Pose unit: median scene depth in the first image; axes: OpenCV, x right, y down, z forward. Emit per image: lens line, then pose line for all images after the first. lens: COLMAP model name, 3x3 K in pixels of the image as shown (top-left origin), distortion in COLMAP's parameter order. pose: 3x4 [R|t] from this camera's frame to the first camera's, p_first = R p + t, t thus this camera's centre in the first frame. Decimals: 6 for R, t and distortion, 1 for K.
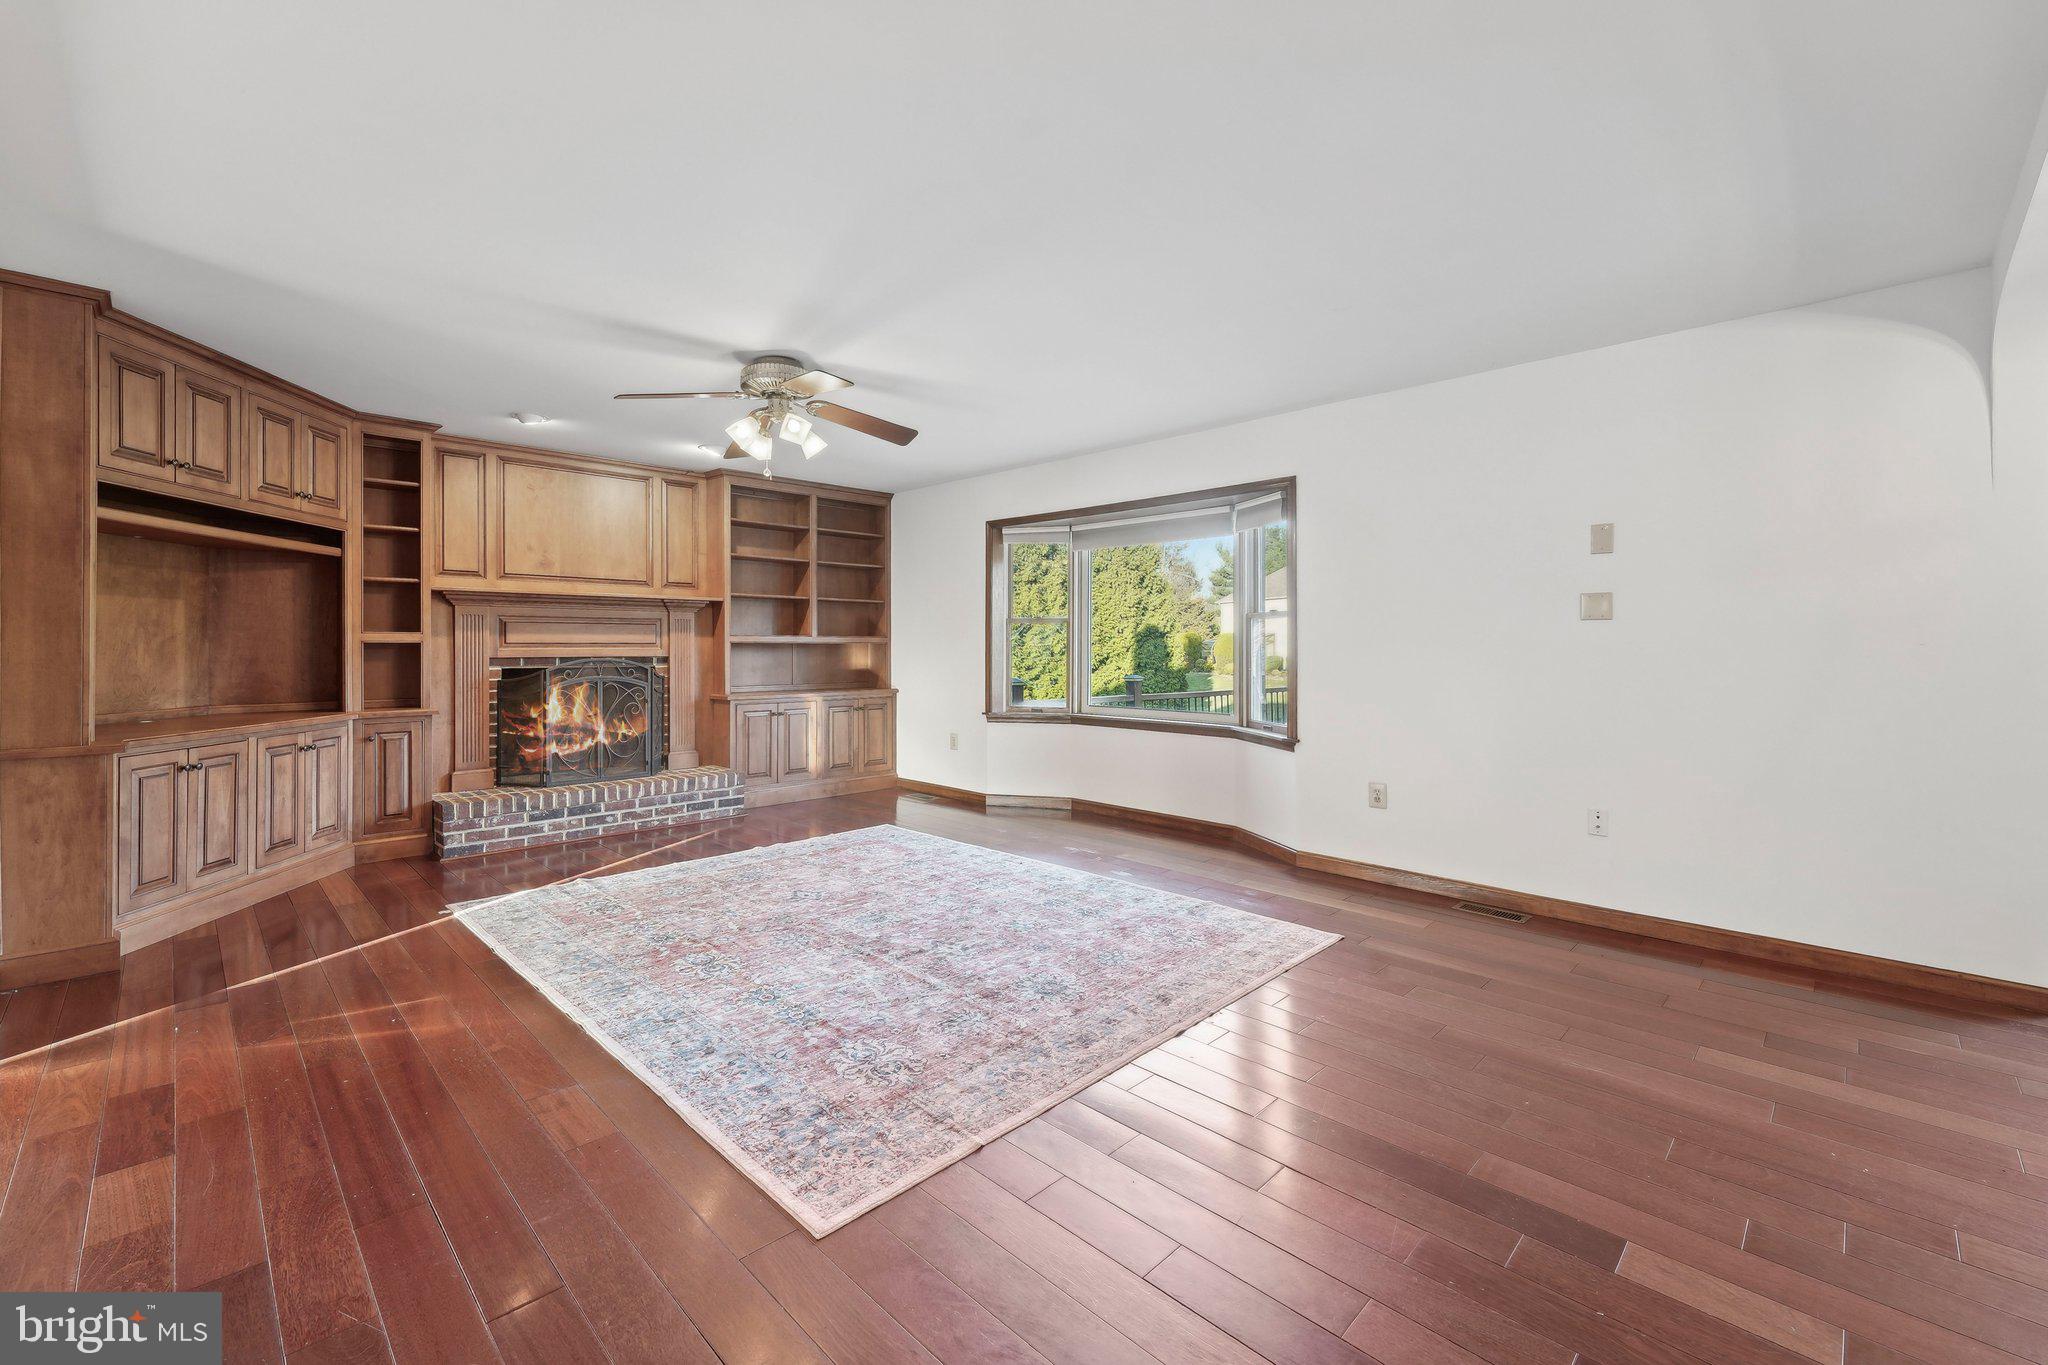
lens RADIAL K [[852.5, 0, 1031.9], [0, 852.5, 649.3], [0, 0, 1]] dist [-0.002272, -0.001157]
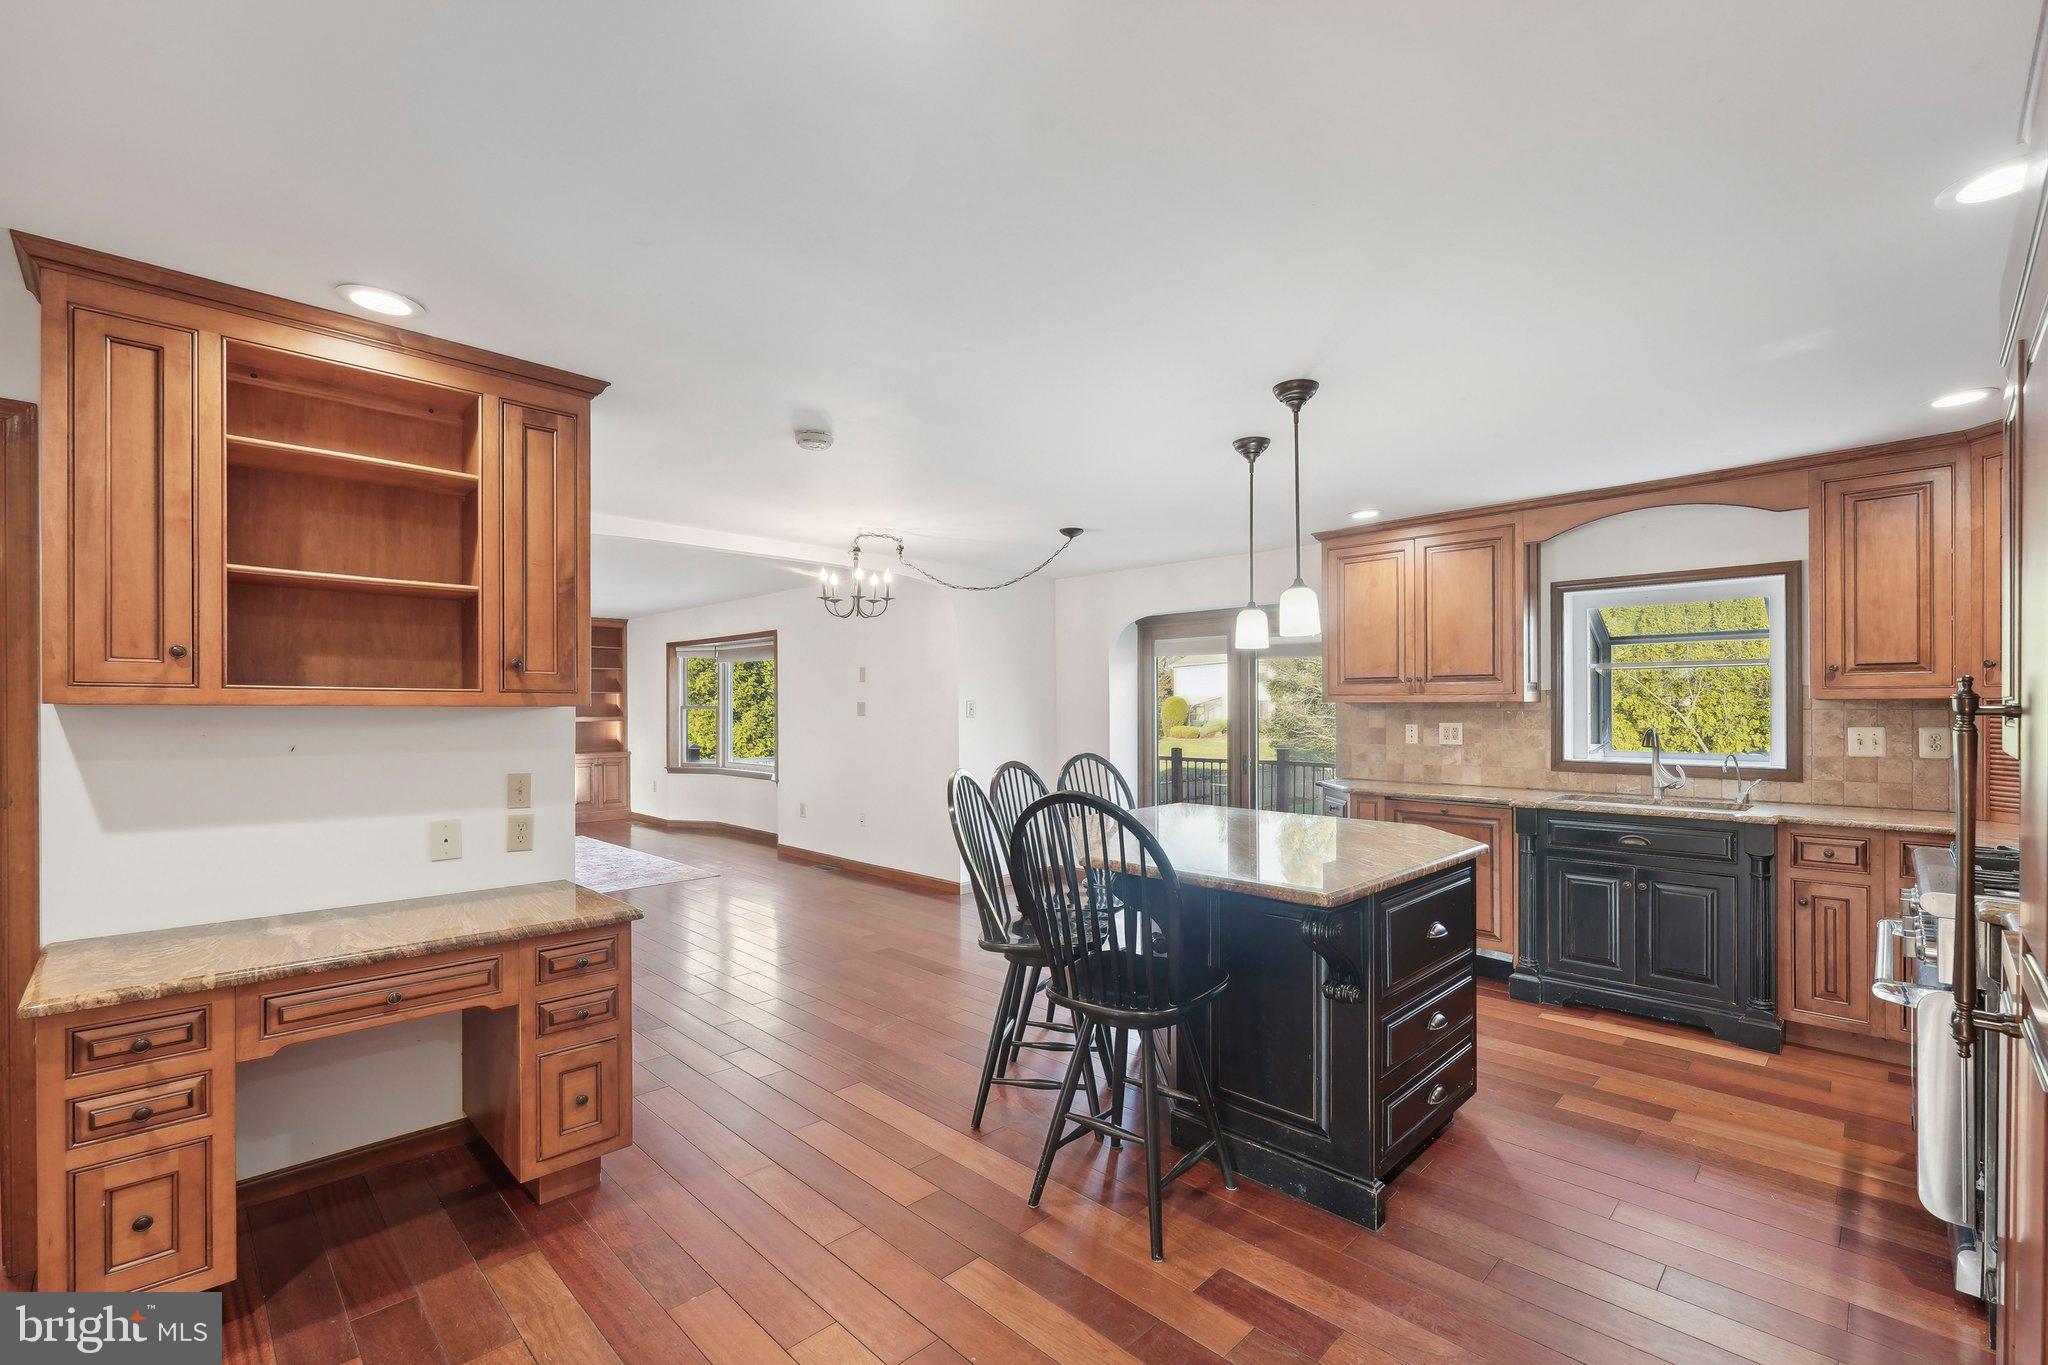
lens RADIAL K [[852.5, 0, 1026.4], [0, 852.5, 691.9], [0, 0, 1]] dist [-0.002272, -0.001157]
pose [[0.999936, -0.001824, 0.011140, 0.822237], [0.002074, 0.999745, -0.022496, -0.036076], [-0.011096, 0.022518, 0.999685, -0.777287]]
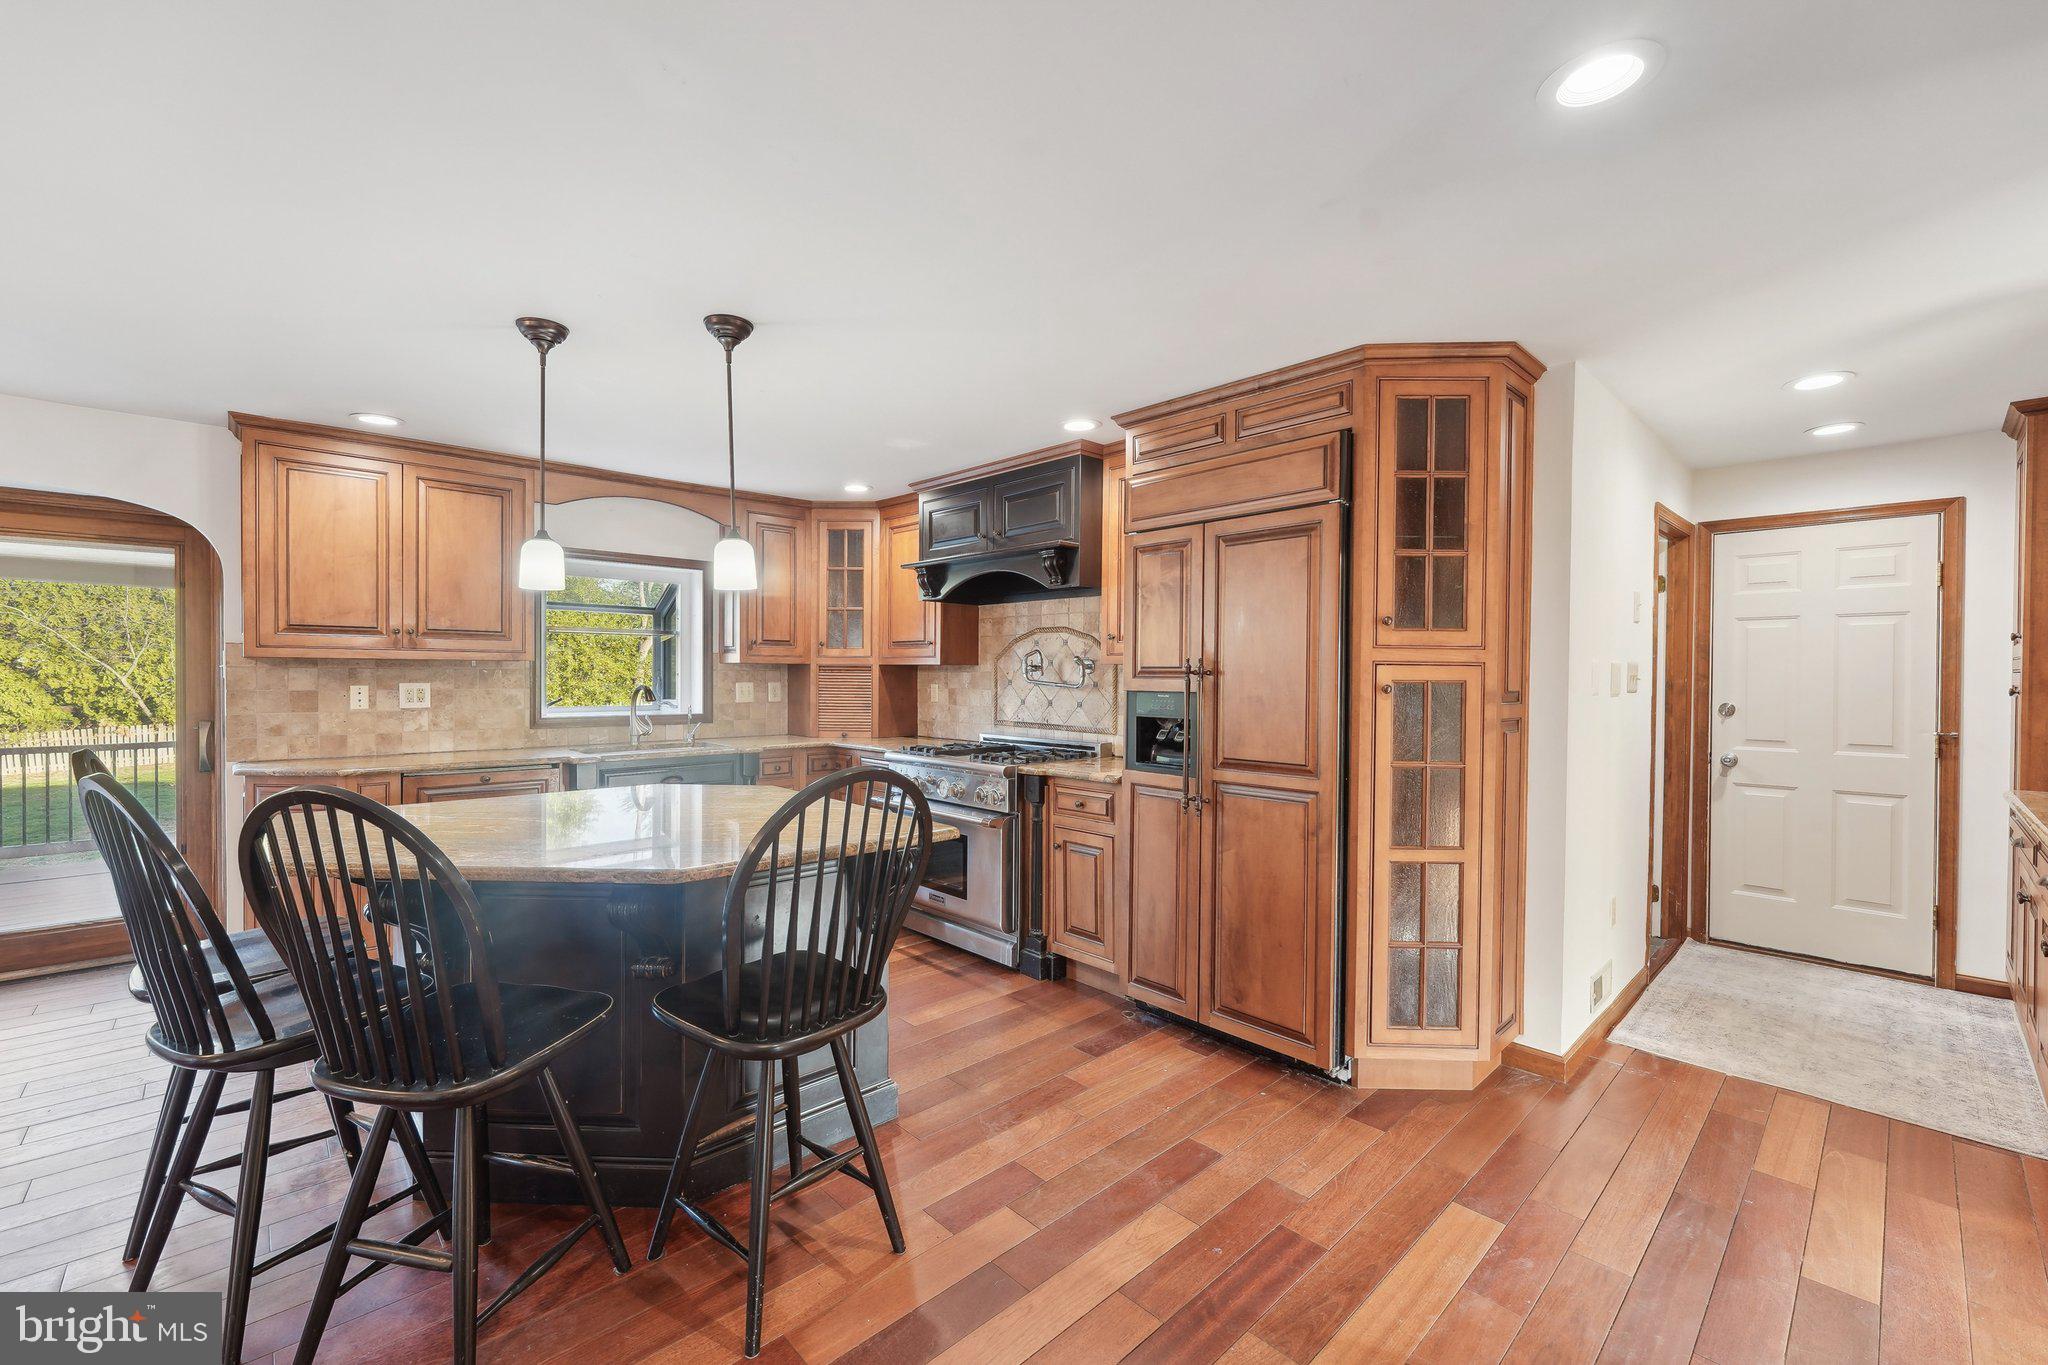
lens RADIAL K [[852.5, 0, 1013.7], [0, 852.5, 687.8], [0, 0, 1]] dist [-0.002272, -0.001157]
pose [[0.041704, -0.018946, 0.998950, 0.471544], [-0.004987, 0.999804, 0.019171, -0.036027], [-0.999118, -0.005781, 0.041602, -0.402513]]
